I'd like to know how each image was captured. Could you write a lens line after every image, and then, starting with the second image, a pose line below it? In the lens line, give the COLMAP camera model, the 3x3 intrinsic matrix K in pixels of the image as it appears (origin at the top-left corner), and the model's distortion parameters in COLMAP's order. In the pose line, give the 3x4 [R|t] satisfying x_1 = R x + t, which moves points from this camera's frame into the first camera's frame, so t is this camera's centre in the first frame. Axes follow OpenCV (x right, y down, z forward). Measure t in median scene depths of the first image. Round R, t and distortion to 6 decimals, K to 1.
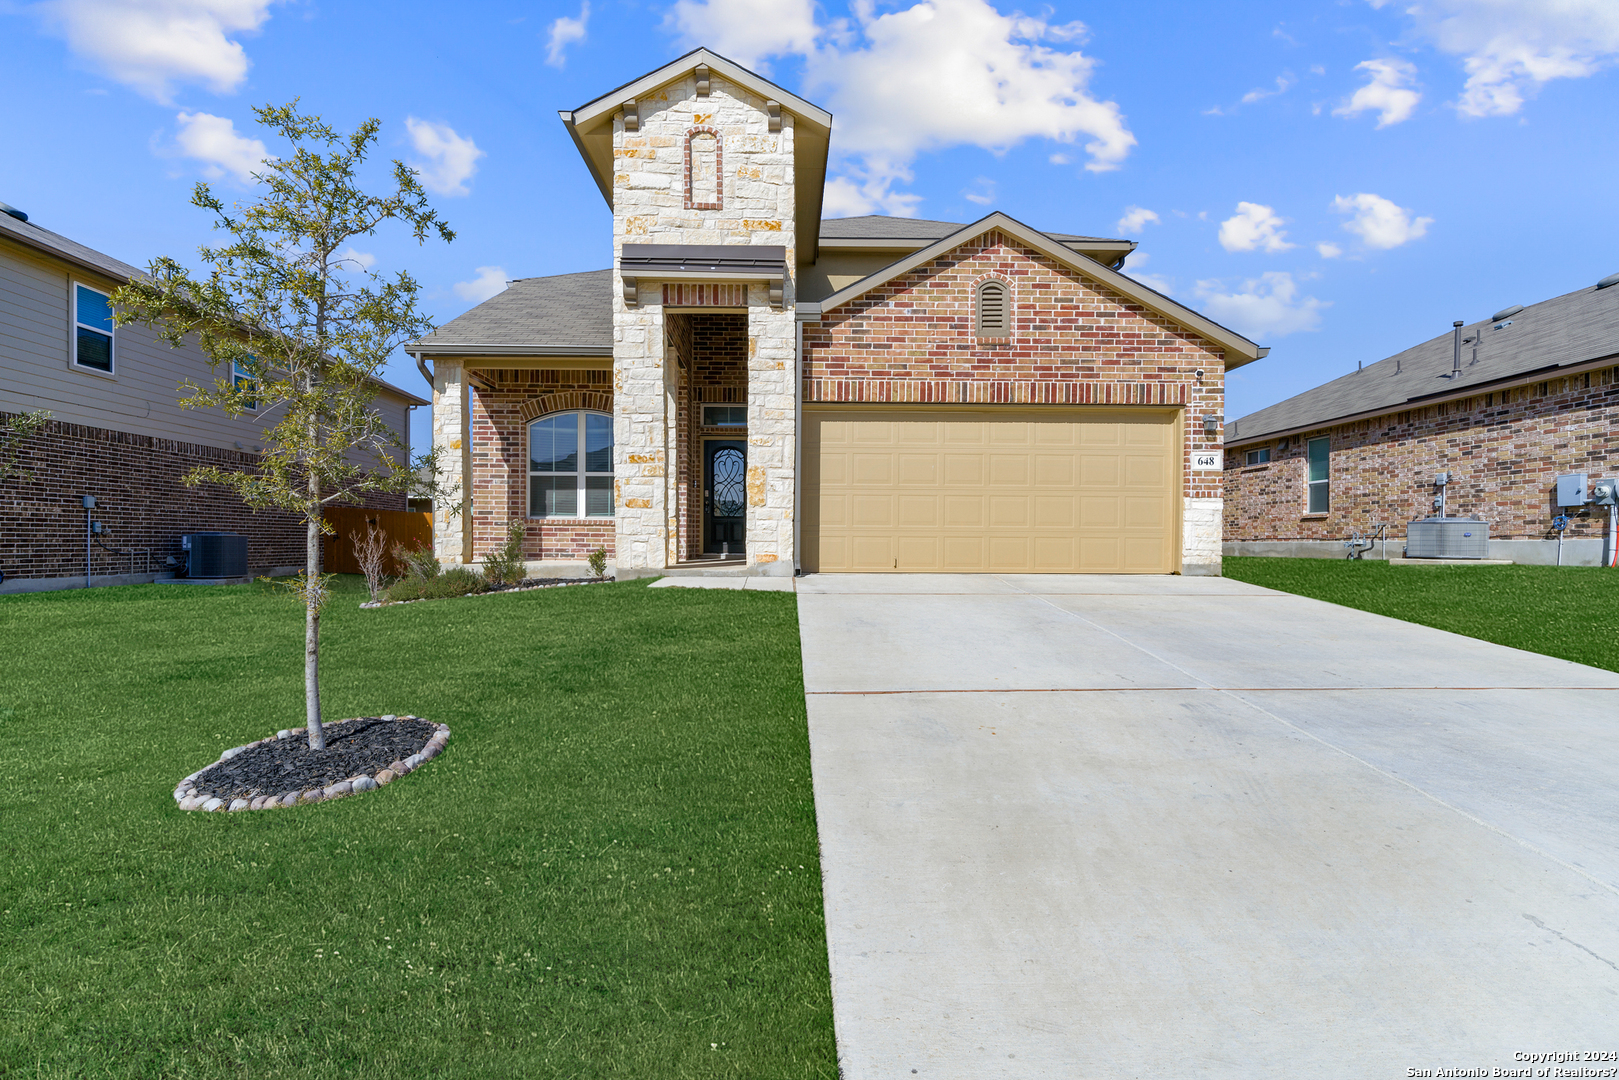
lens RADIAL K [[774.3, 0, 798.7], [0, 774.3, 542.4], [0, 0, 1]] dist [0.002663, 0.001733]
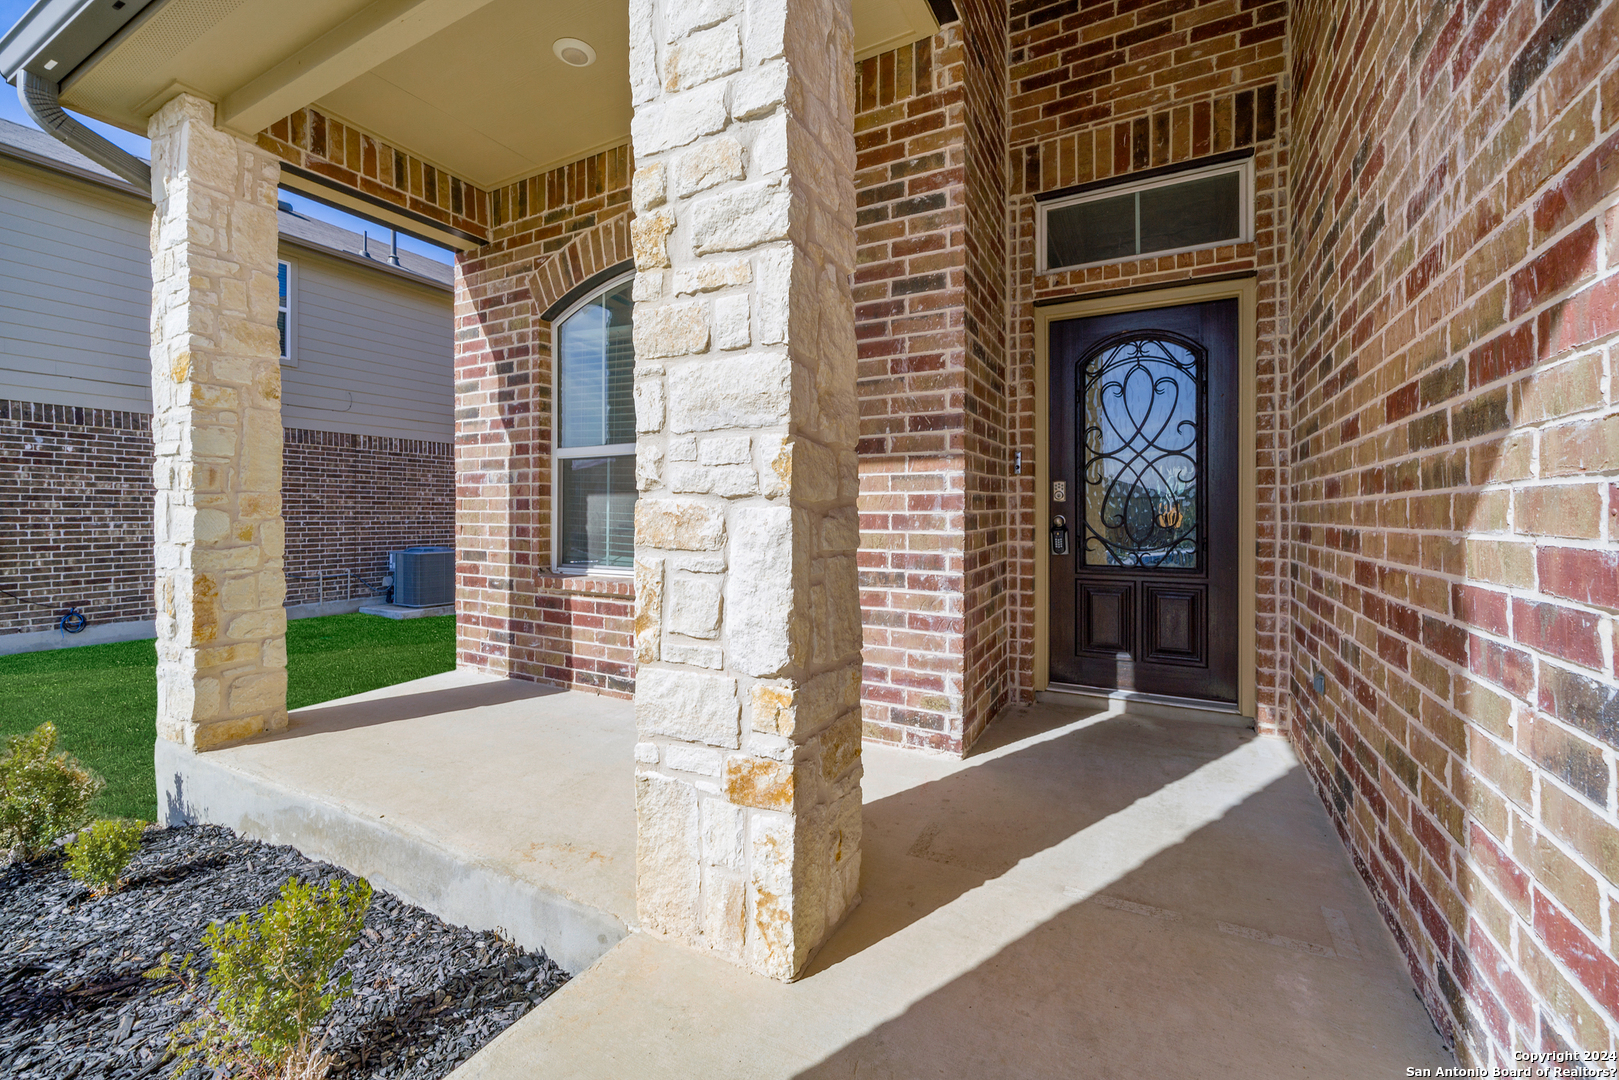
lens RADIAL K [[662.4, 0, 803.7], [0, 662.4, 513.8], [0, 0, 1]] dist [0.007480, -0.000859]
pose [[0.860005, -0.004679, -0.510264, -0.102113], [0.002922, 0.999987, -0.004246, -0.075928], [0.510277, 0.002161, 0.860007, 1.031341]]
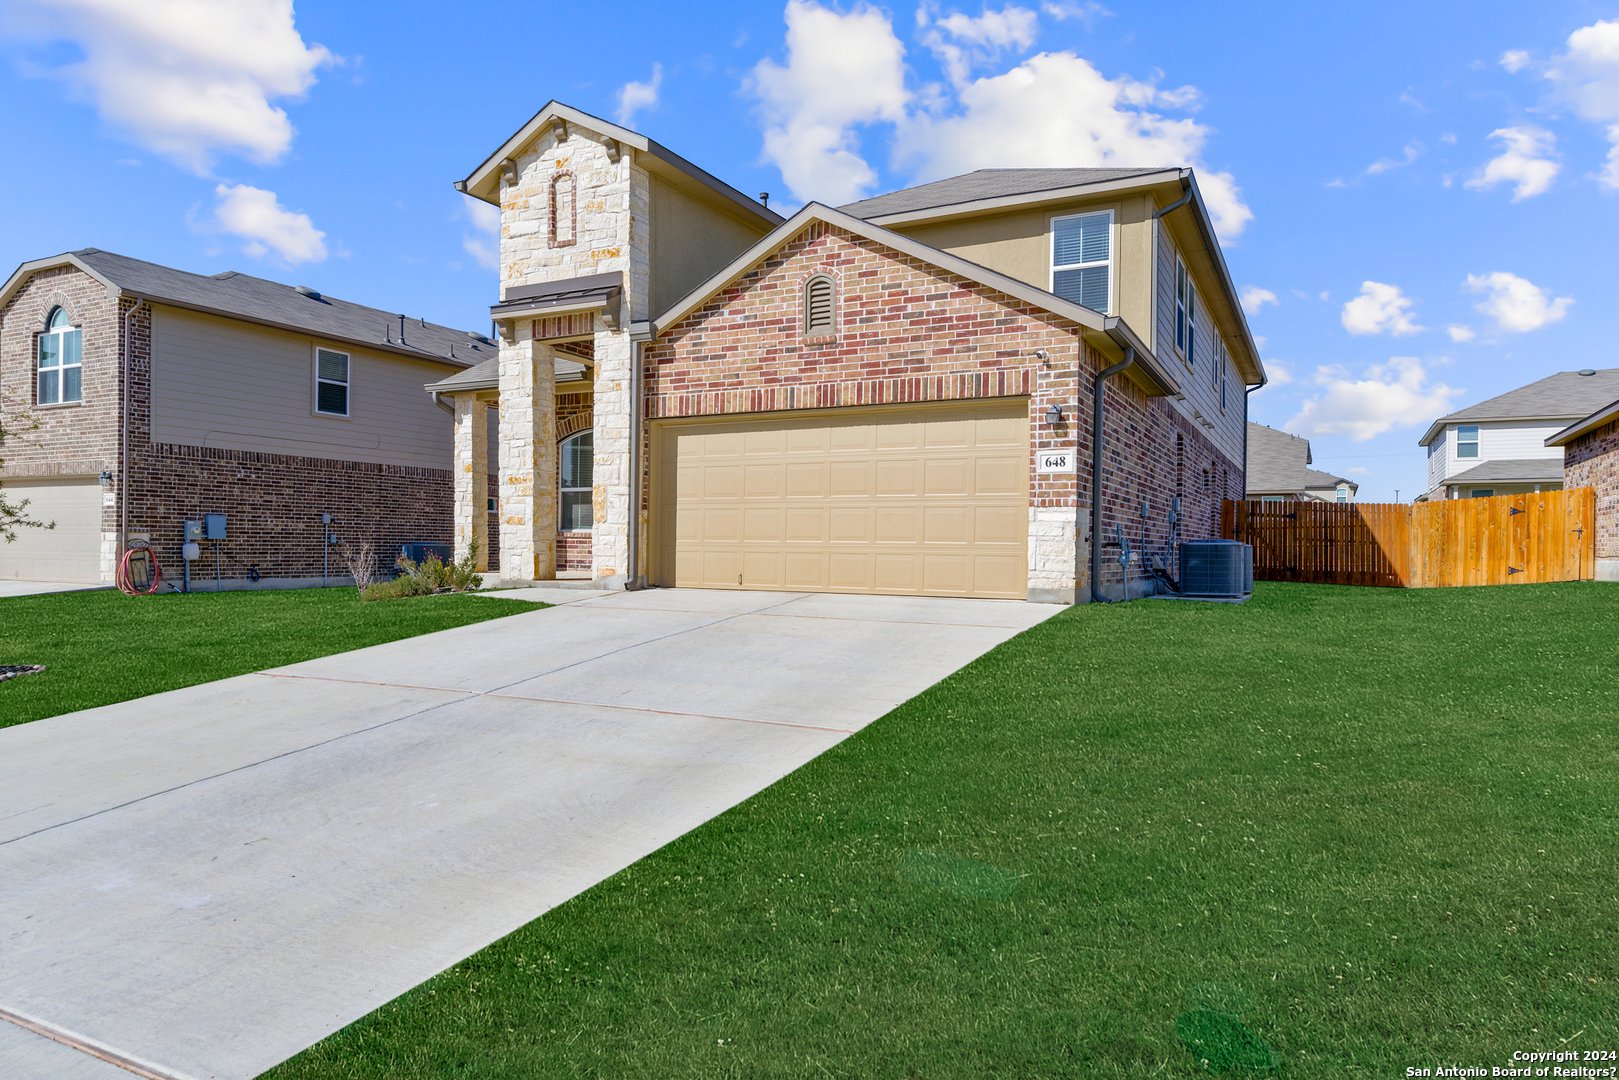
lens RADIAL K [[965.0, 0, 821.9], [0, 965.0, 543.0], [0, 0, 1]] dist [0.006264, 0.001256]
pose [[0.880969, 0.002757, -0.473165, 0.795453], [-0.006550, 0.999958, -0.006368, -0.011740], [0.473128, 0.008709, 0.880951, -0.007468]]
